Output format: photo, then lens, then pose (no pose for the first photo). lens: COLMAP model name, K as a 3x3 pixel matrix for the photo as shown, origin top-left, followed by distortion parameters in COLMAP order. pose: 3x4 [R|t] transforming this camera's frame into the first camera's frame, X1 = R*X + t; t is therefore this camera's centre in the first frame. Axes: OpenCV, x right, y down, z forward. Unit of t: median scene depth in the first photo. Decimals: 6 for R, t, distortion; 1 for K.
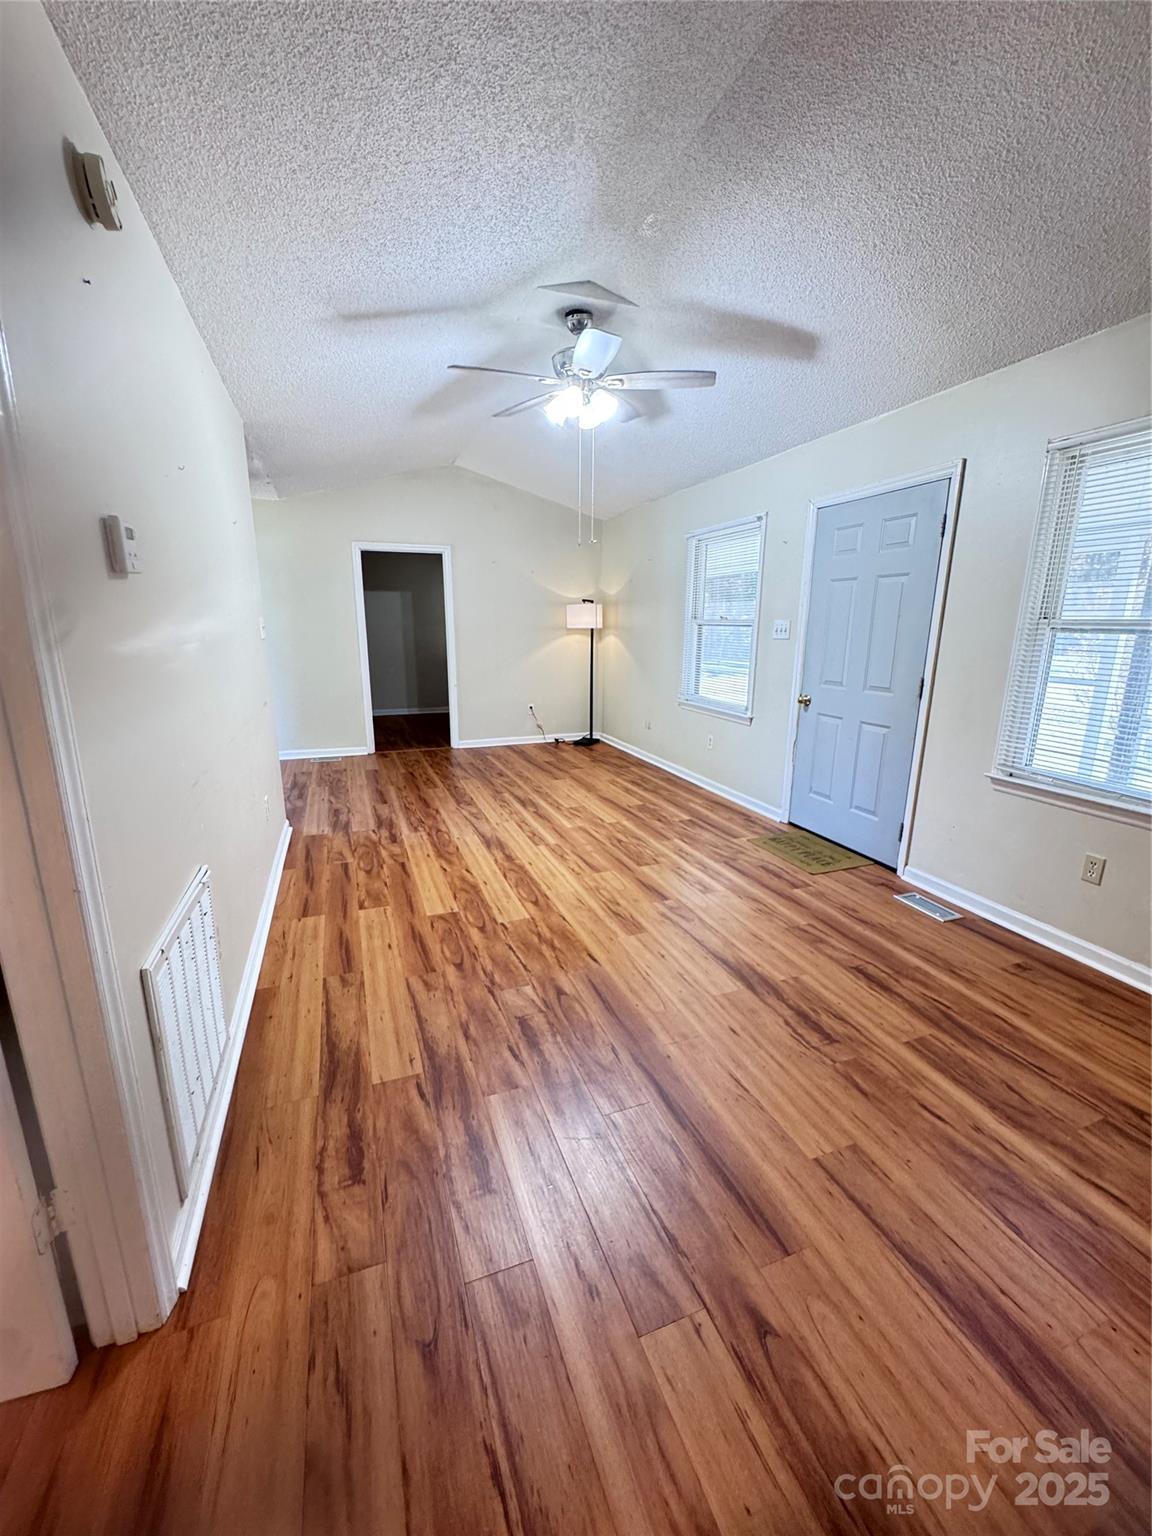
lens RADIAL K [[616.6, 0, 576.0], [0, 616.6, 768.0], [0, 0, 1]] dist [-0.008165, -0.000082]
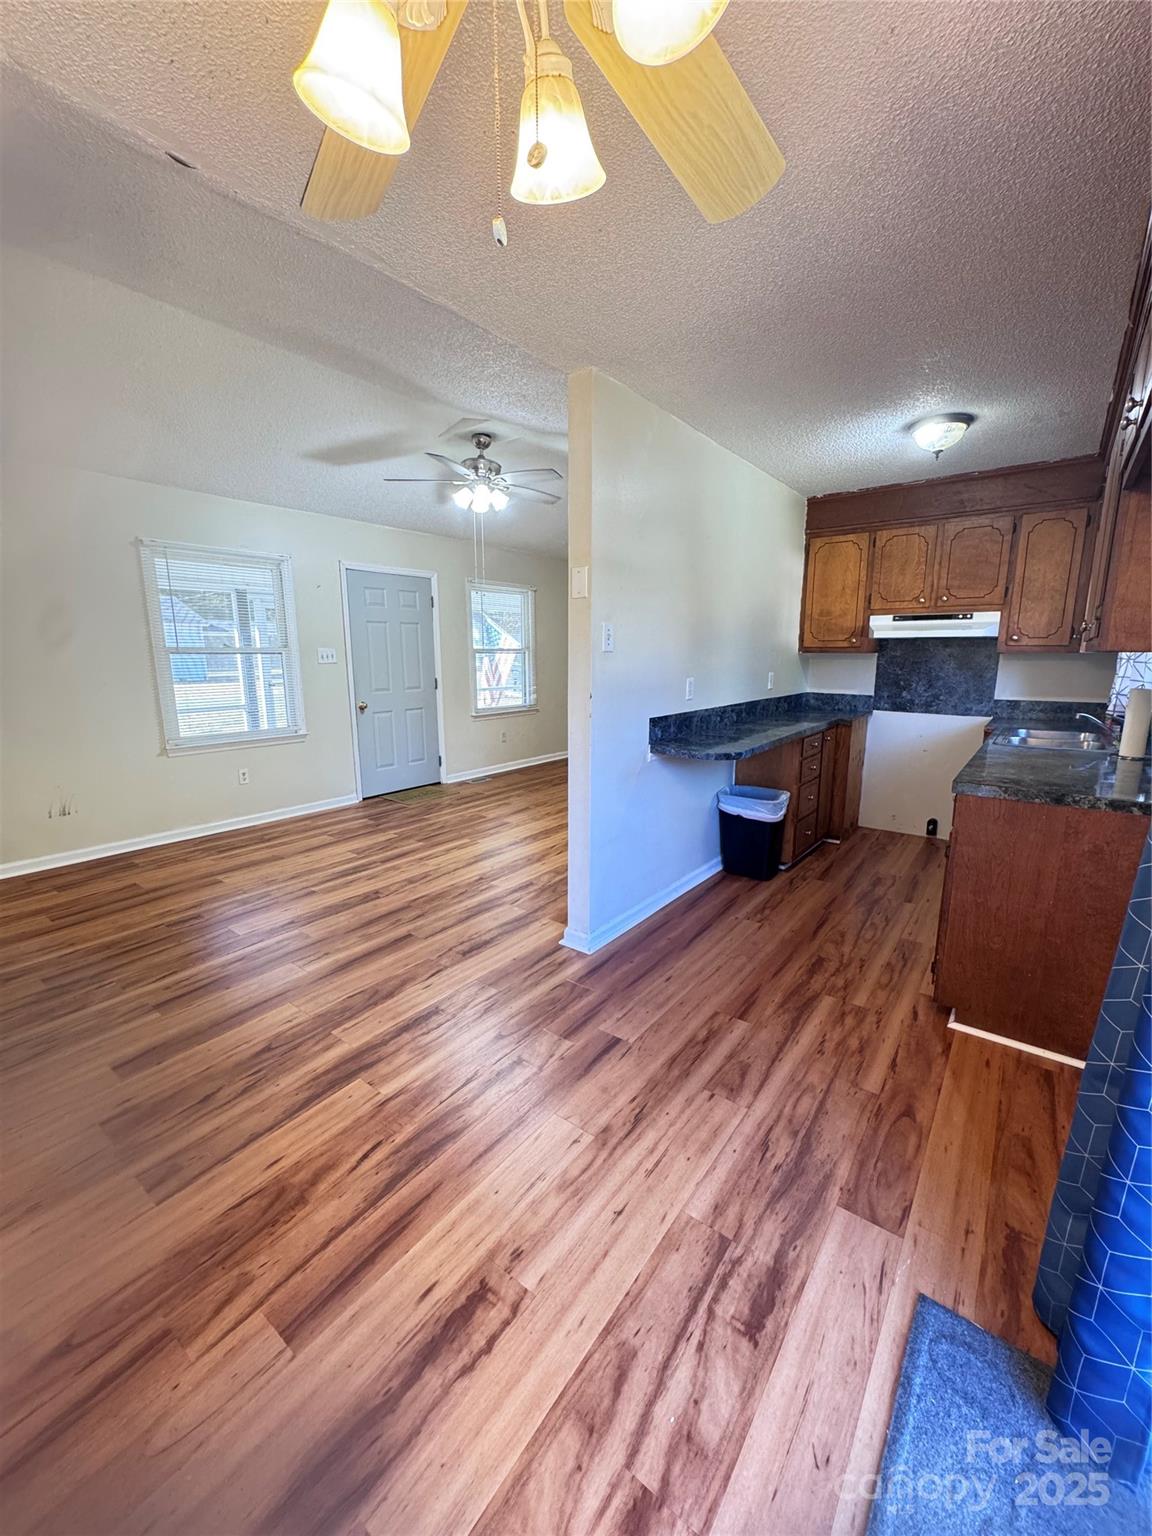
lens RADIAL K [[616.6, 0, 576.0], [0, 616.6, 768.0], [0, 0, 1]] dist [-0.008165, -0.000082]
pose [[-0.521795, -0.167801, 0.836405, -1.111638], [0.192613, 0.931970, 0.307136, -0.328235], [-0.831042, 0.321365, -0.453977, 1.338504]]
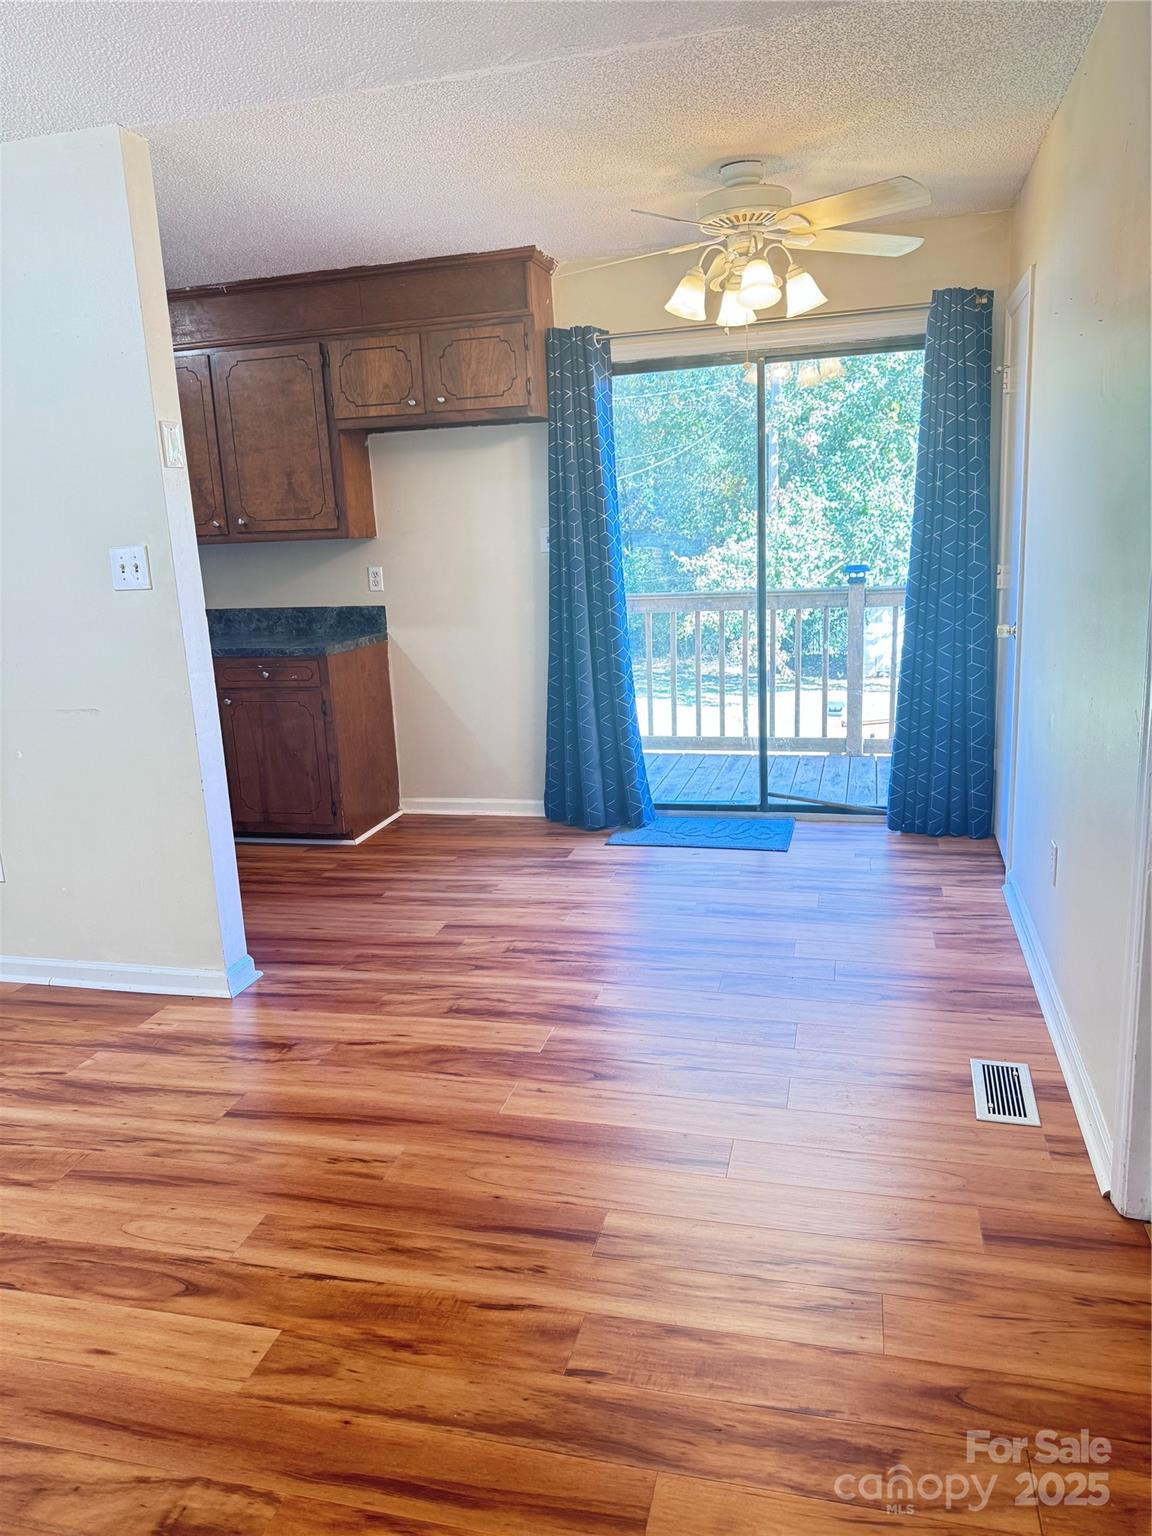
lens RADIAL K [[1084.0, 0, 576.0], [0, 1084.0, 768.0], [0, 0, 1]] dist [0.142369, -0.244718]
pose [[-0.581258, 0.198384, -0.789166, 0.007551], [-0.142124, 0.930167, 0.338511, -0.407924], [0.801211, 0.308922, -0.512472, 1.700091]]
